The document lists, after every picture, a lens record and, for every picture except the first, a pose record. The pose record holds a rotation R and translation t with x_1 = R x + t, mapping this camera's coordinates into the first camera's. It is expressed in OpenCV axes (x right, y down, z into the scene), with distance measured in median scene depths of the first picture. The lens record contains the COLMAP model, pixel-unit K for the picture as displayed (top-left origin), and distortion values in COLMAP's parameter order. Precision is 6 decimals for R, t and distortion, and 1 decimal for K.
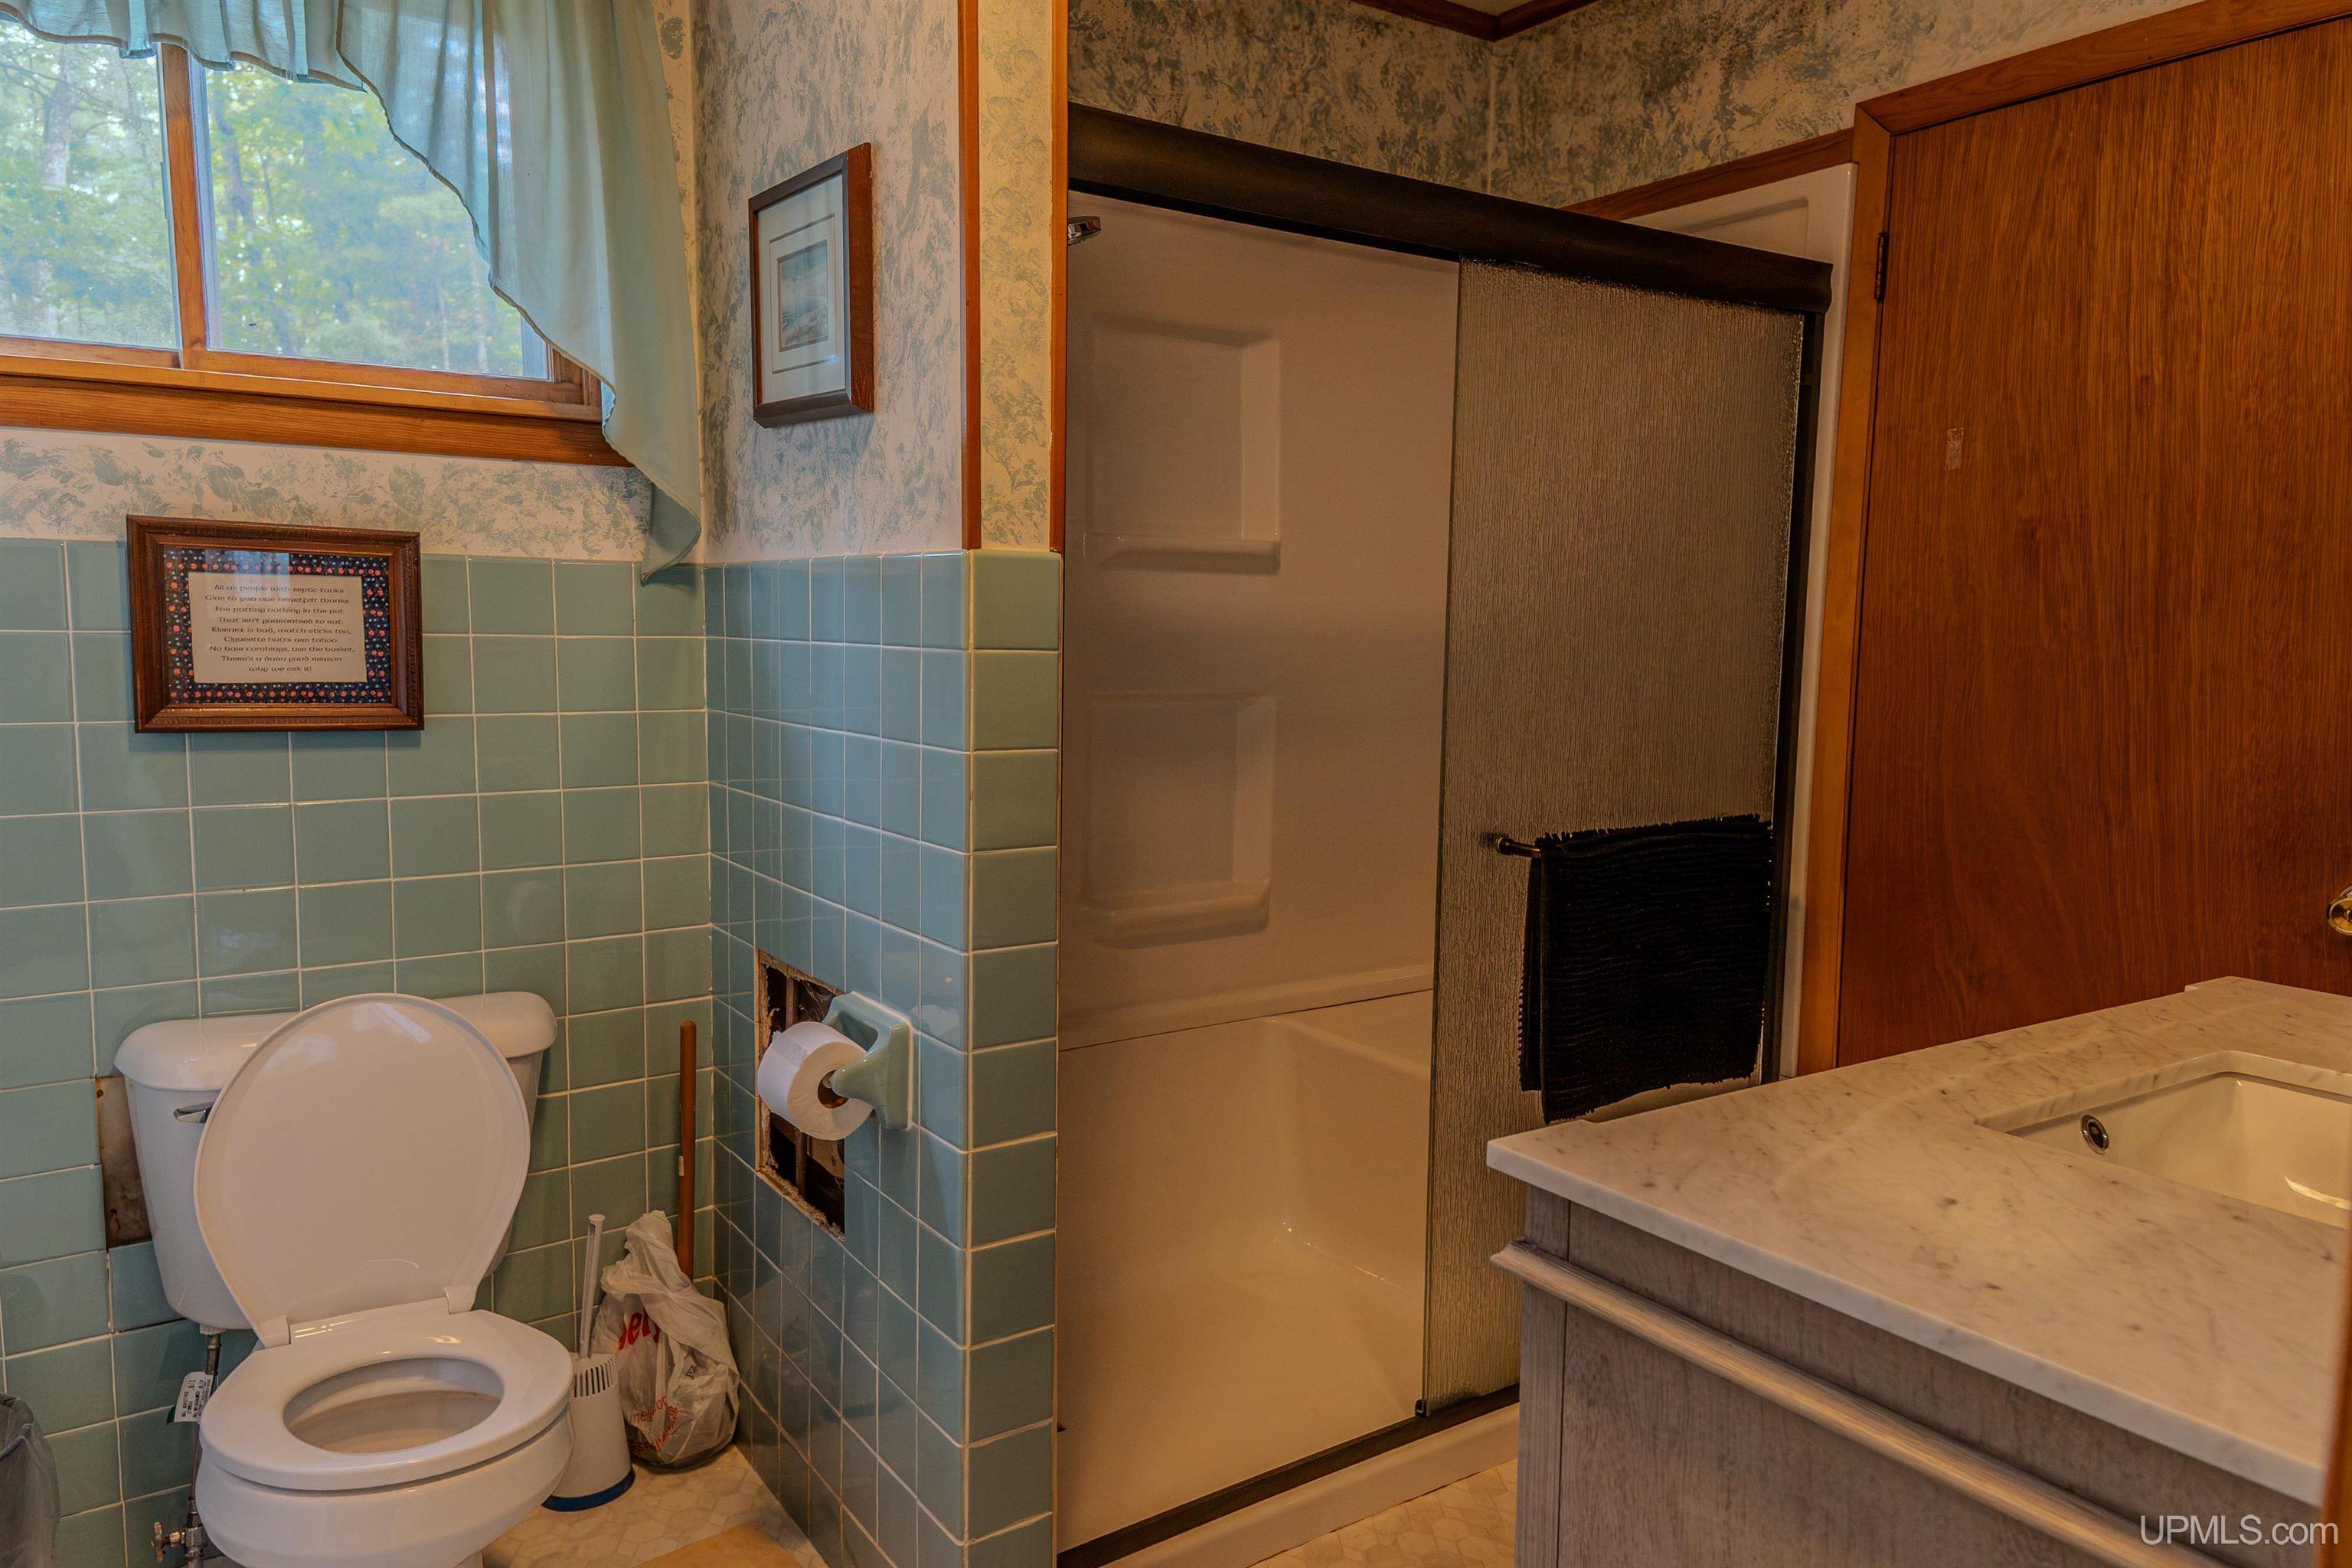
lens RADIAL K [[1626.3, 0, 1176.3], [0, 1626.3, 788.2], [0, 0, 1]] dist [0.082354, -0.039371]
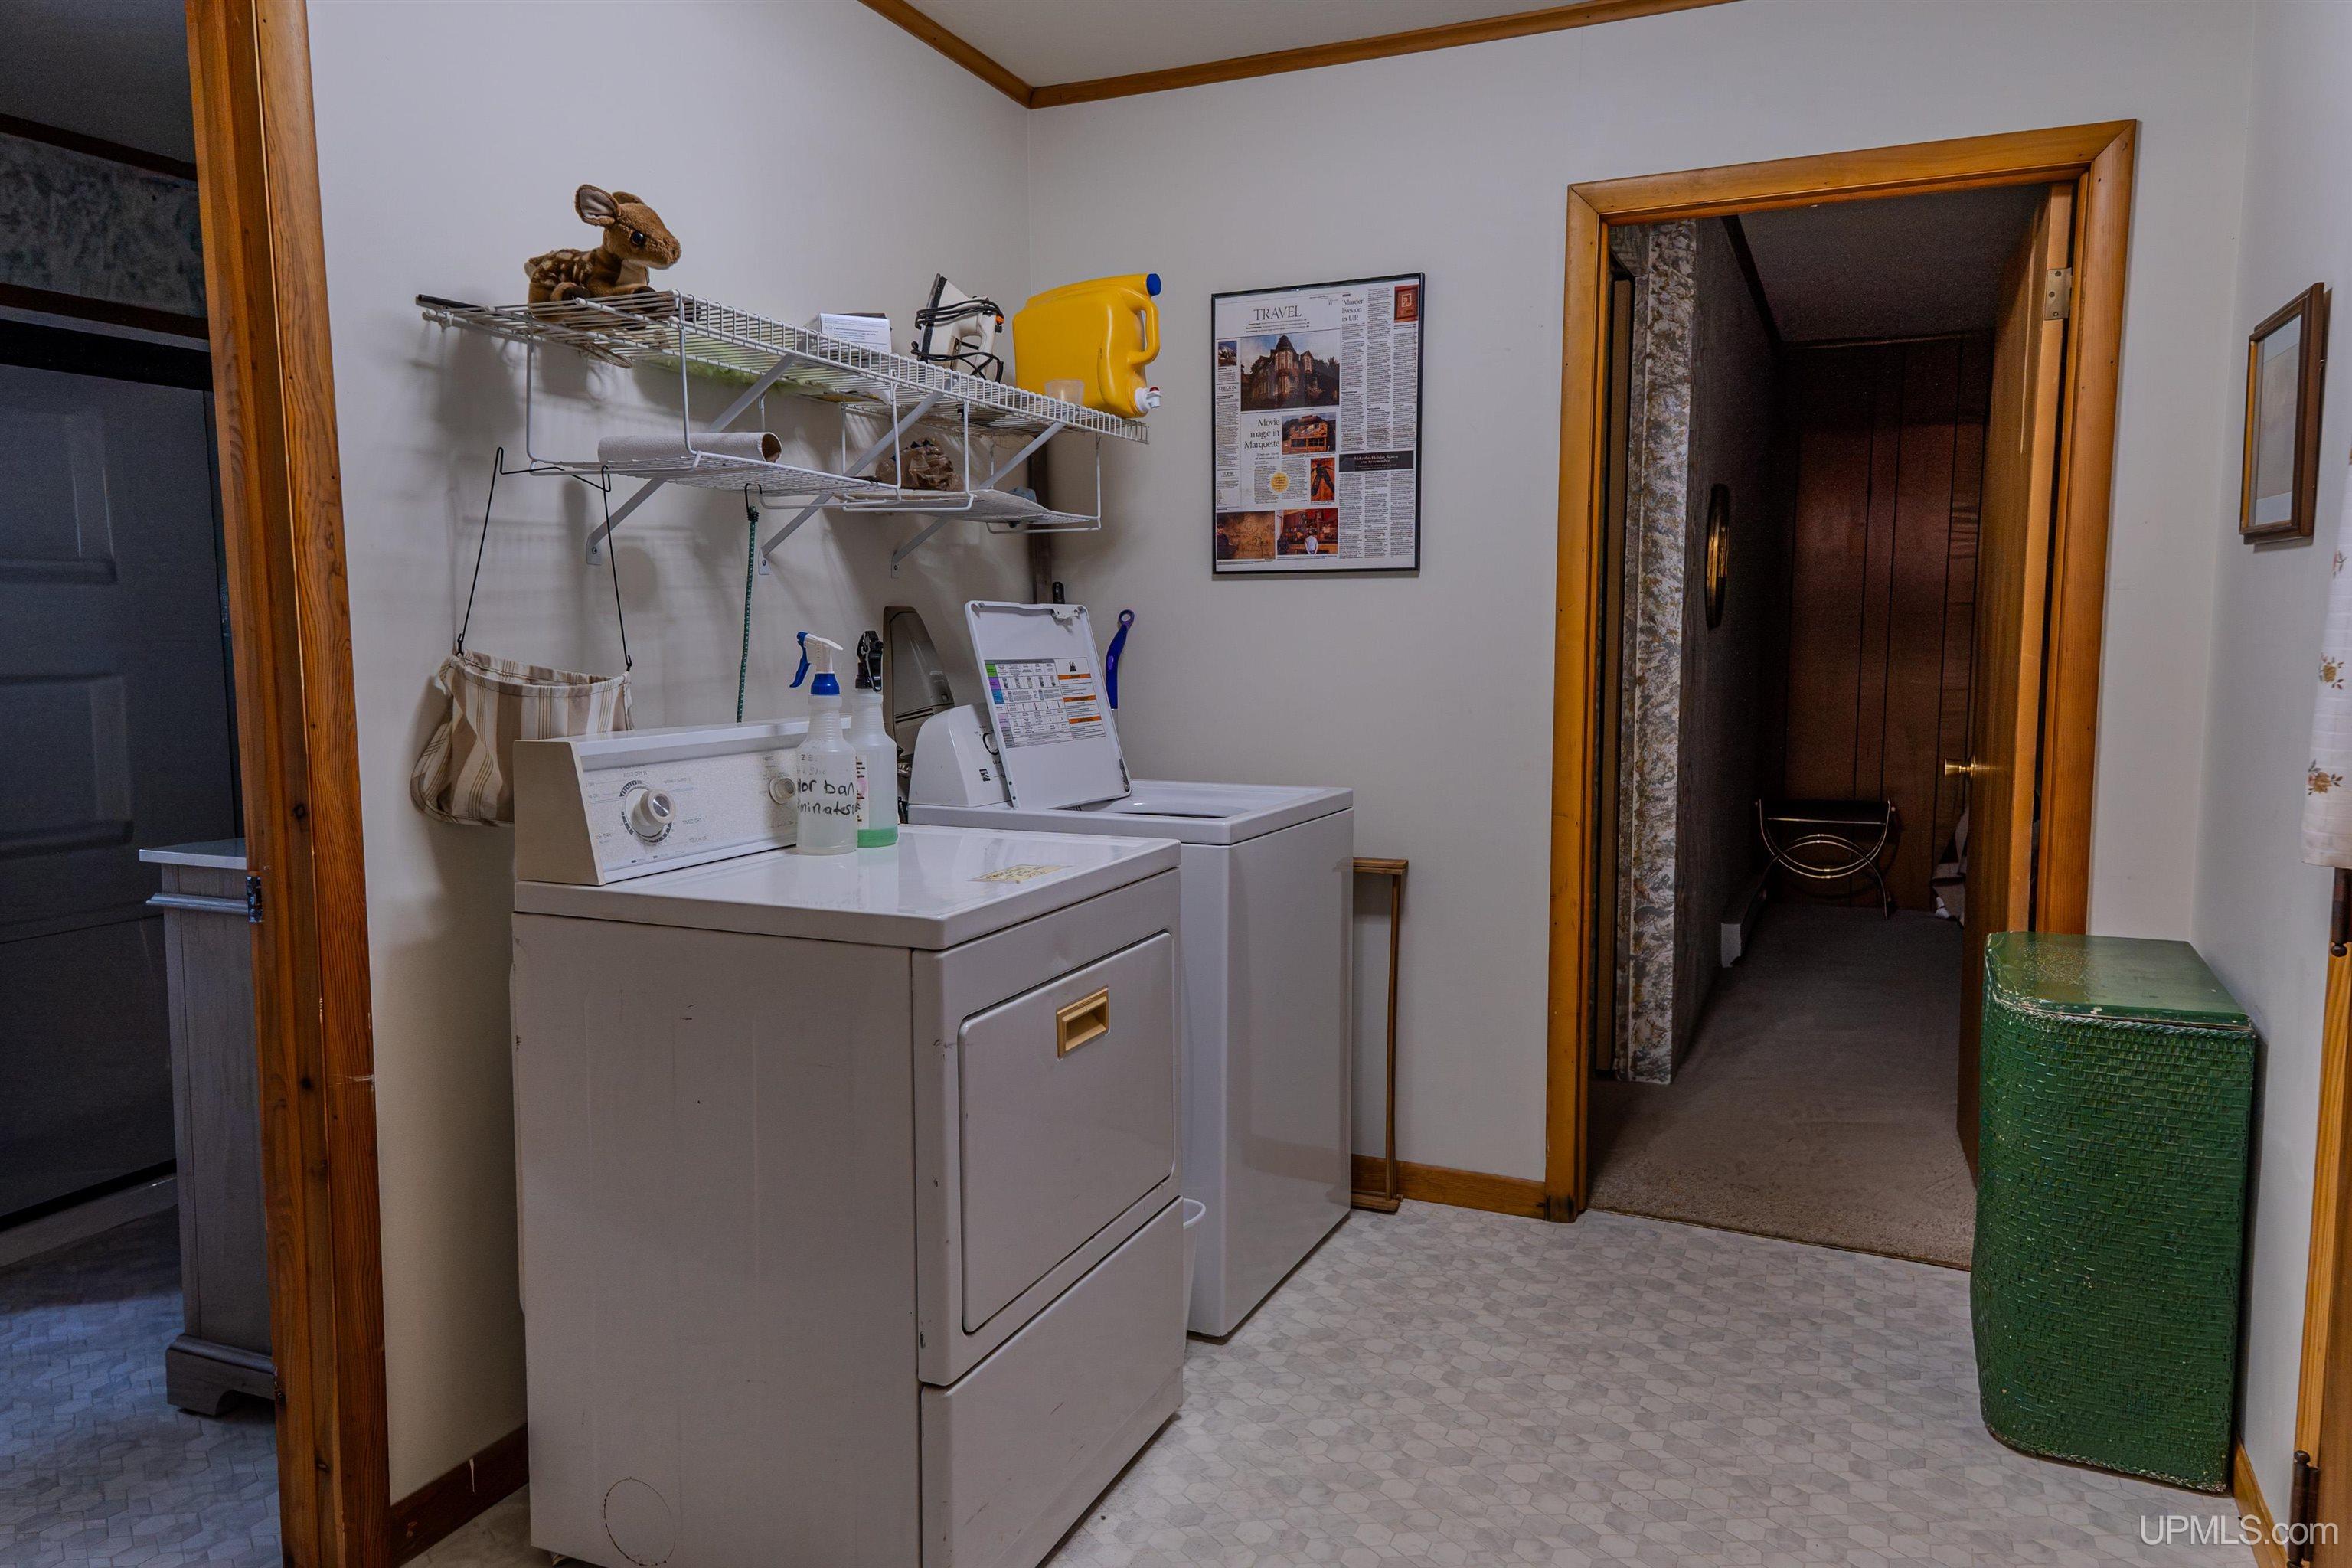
lens RADIAL K [[1626.3, 0, 1165.4], [0, 1626.3, 784.3], [0, 0, 1]] dist [0.082354, -0.039371]
pose [[0.847998, -0.057091, 0.526916, 0.064949], [0.052828, 0.998335, 0.023149, 0.051329], [-0.527360, 0.008206, 0.849602, -0.649115]]
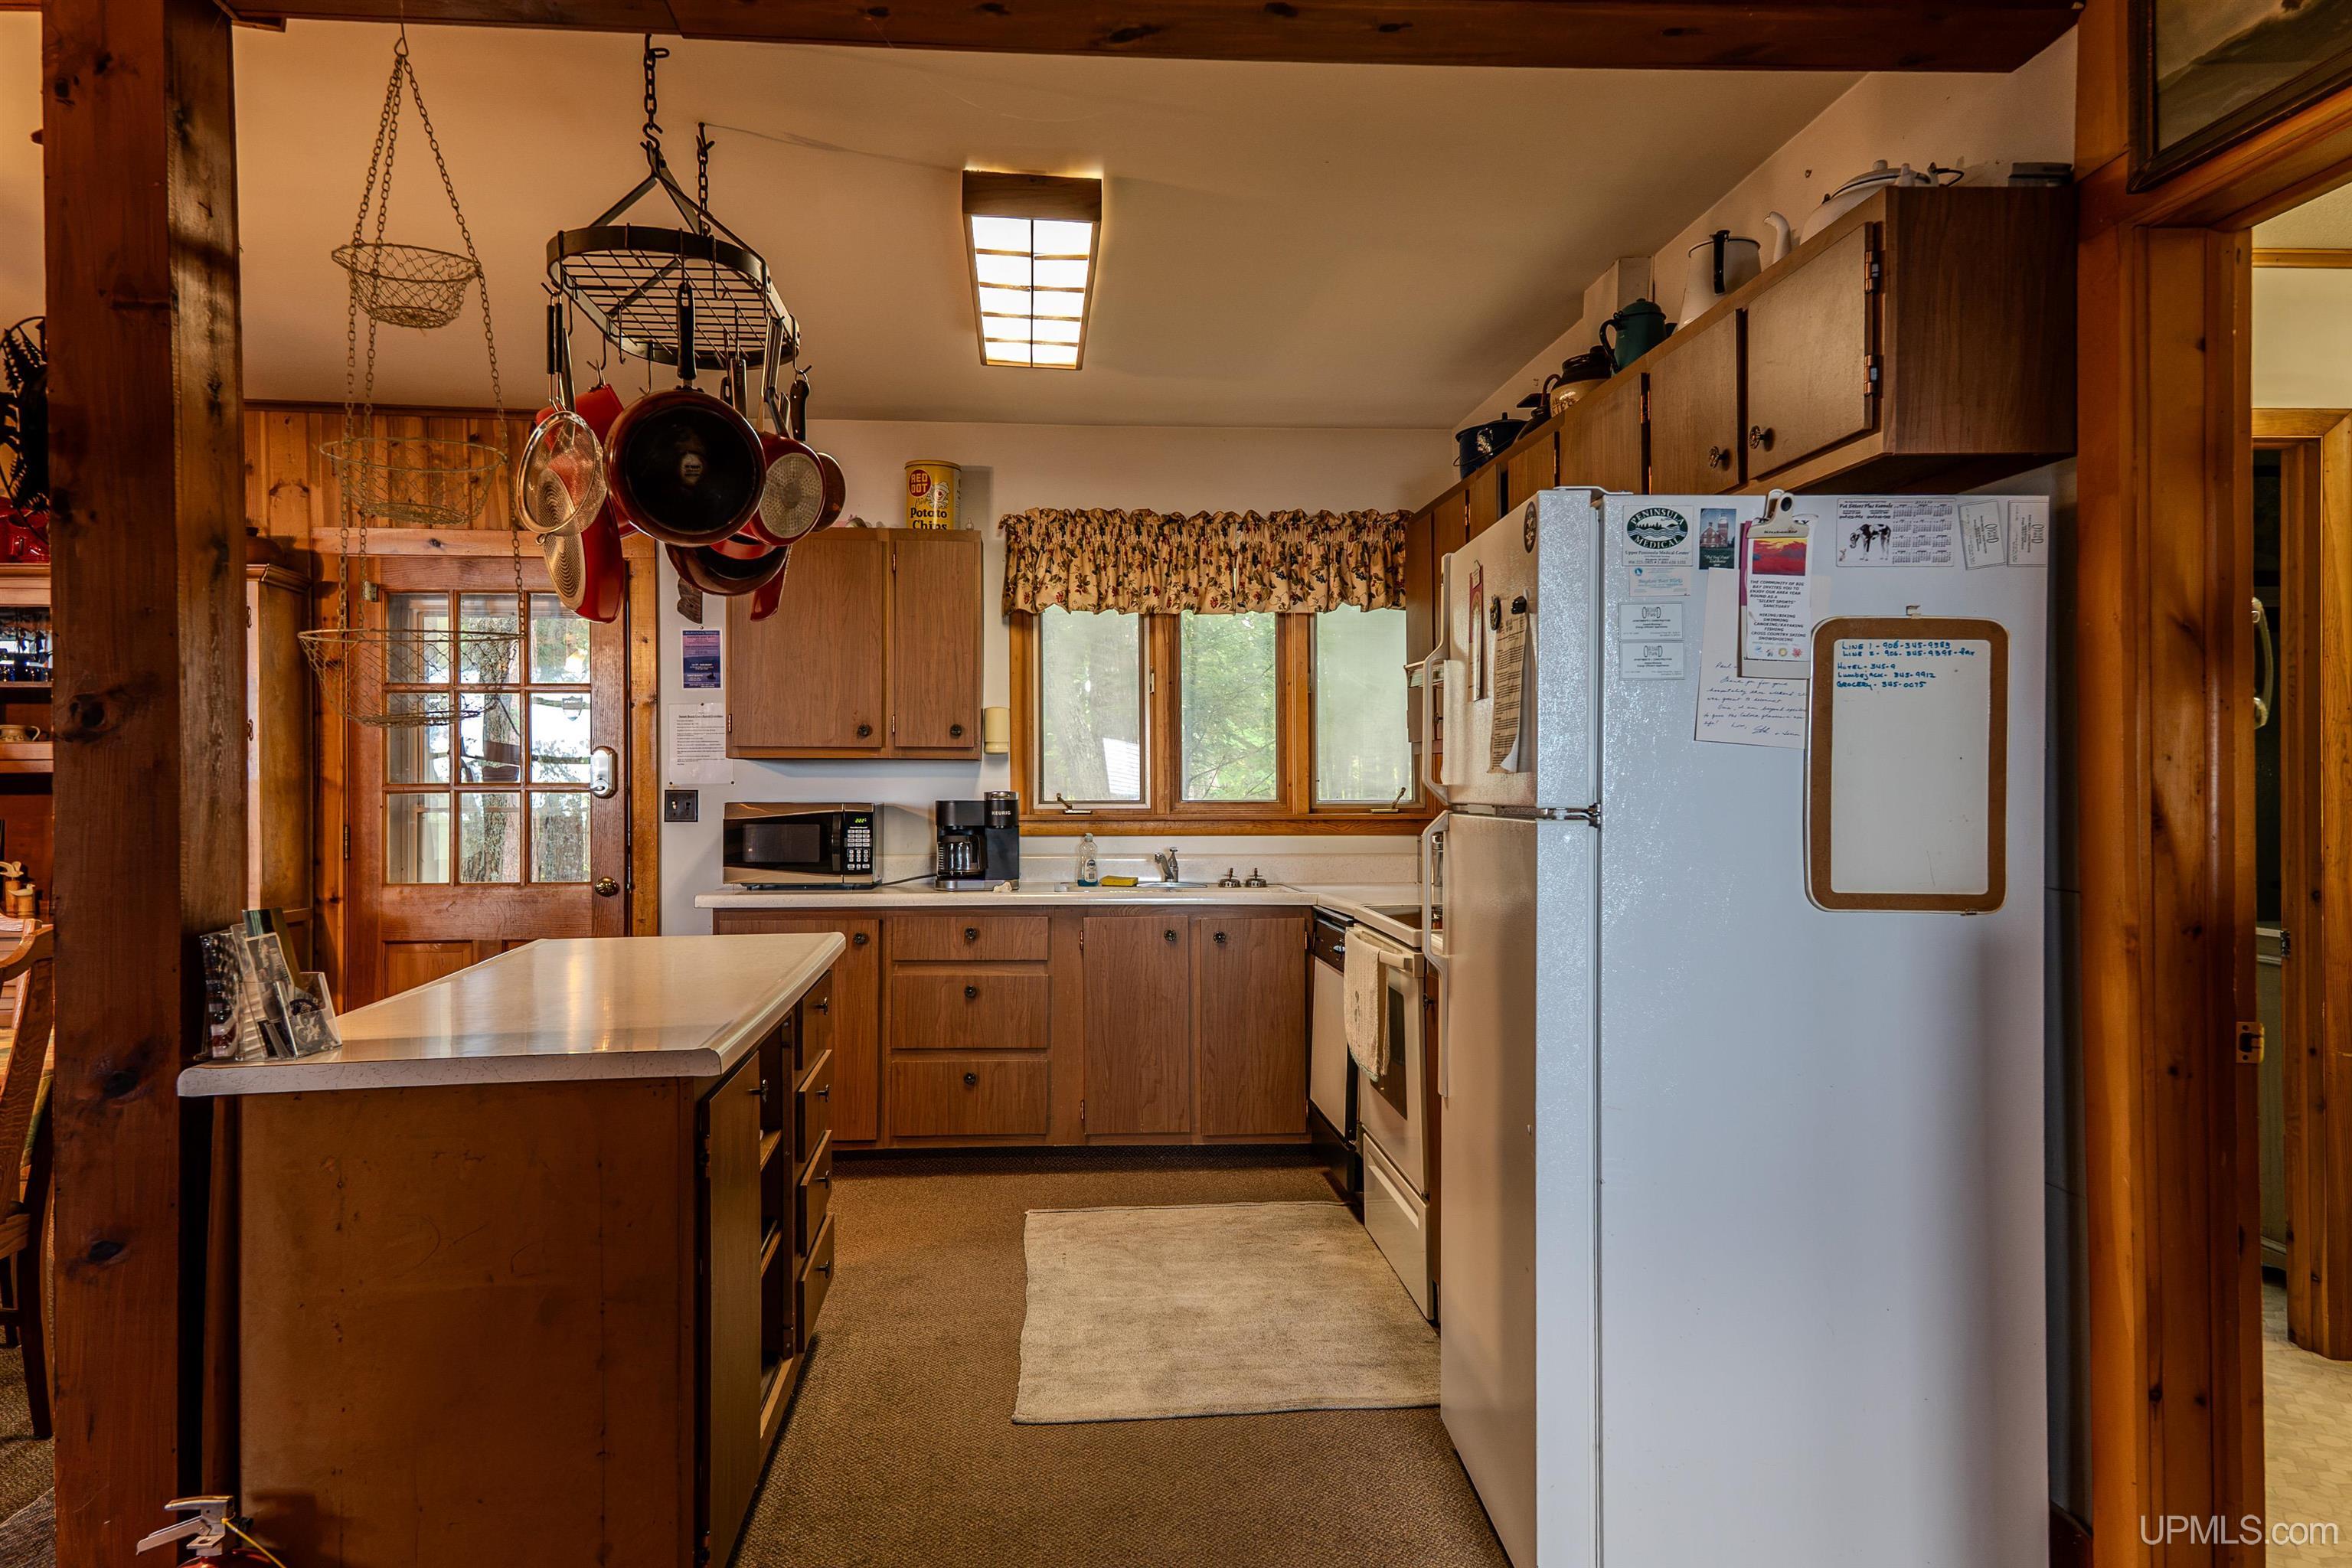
lens RADIAL K [[1626.3, 0, 1164.6], [0, 1626.3, 785.5], [0, 0, 1]] dist [0.082354, -0.039371]
pose [[0.862200, -0.002152, -0.506564, -0.038768], [-0.044904, 0.995730, -0.080660, 0.189226], [0.504574, 0.092292, 0.858421, -2.190699]]
